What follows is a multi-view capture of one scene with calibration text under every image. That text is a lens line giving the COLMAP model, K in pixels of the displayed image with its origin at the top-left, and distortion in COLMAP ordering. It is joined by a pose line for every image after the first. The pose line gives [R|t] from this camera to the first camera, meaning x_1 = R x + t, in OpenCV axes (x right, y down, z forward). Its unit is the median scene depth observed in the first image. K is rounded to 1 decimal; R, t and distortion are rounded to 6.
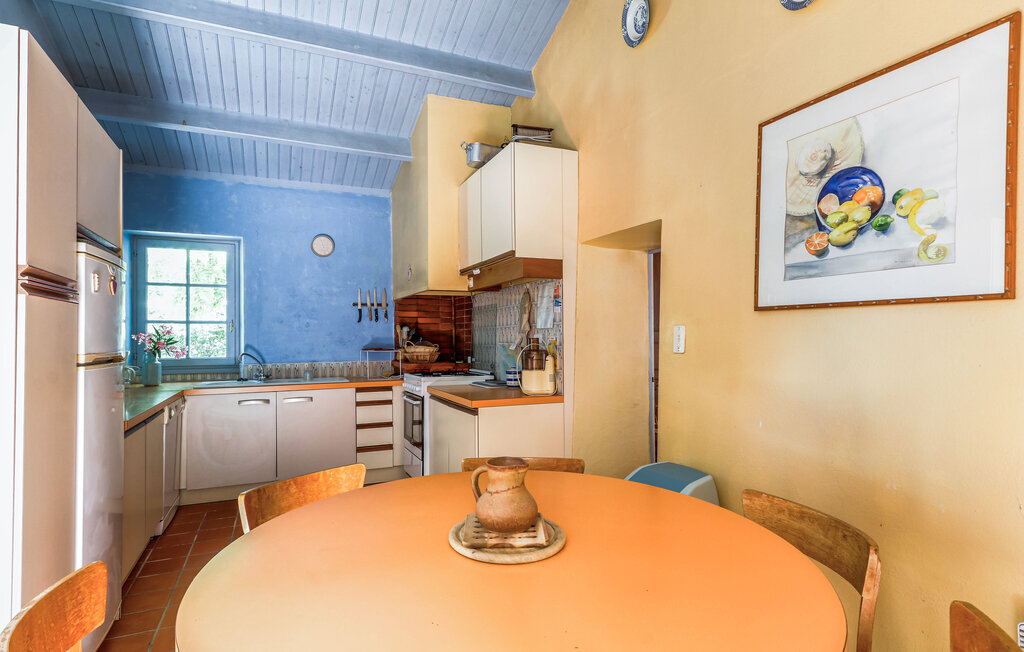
lens RADIAL K [[551.1, 0, 500.4], [0, 551.1, 326.5], [0, 0, 1]] dist [0.006528, -0.000468]
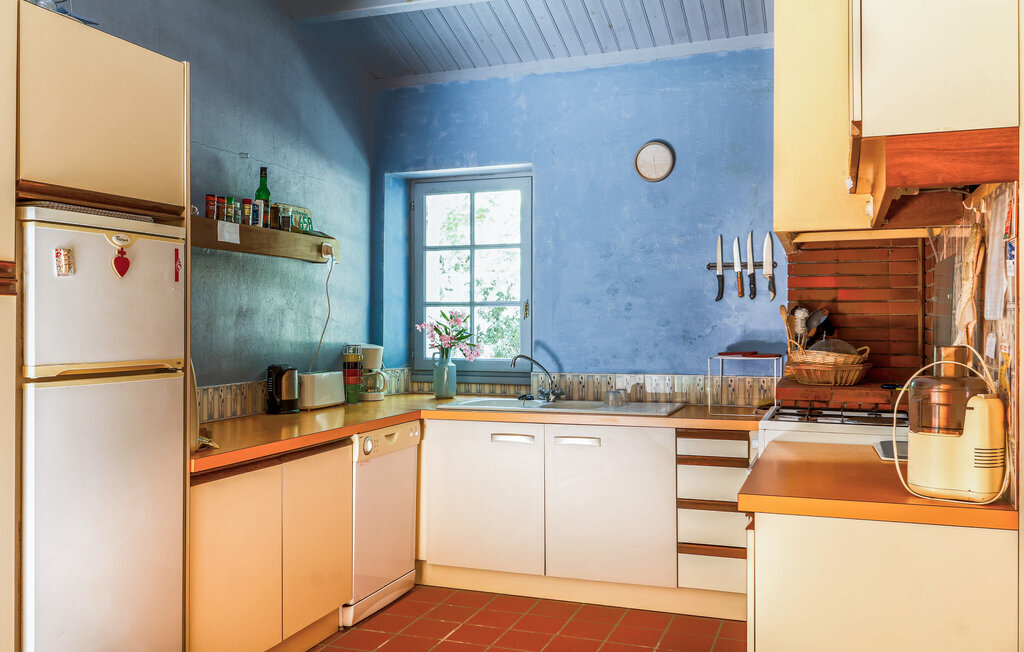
lens RADIAL K [[896.9, 0, 512.0], [0, 896.9, 326.0], [0, 0, 1]] dist [-0.007280, -0.000923]
pose [[0.709102, 0.008137, -0.705059, 0.209034], [0.014530, 0.999552, 0.026150, -0.009015], [0.704957, -0.028788, 0.708666, 0.272751]]
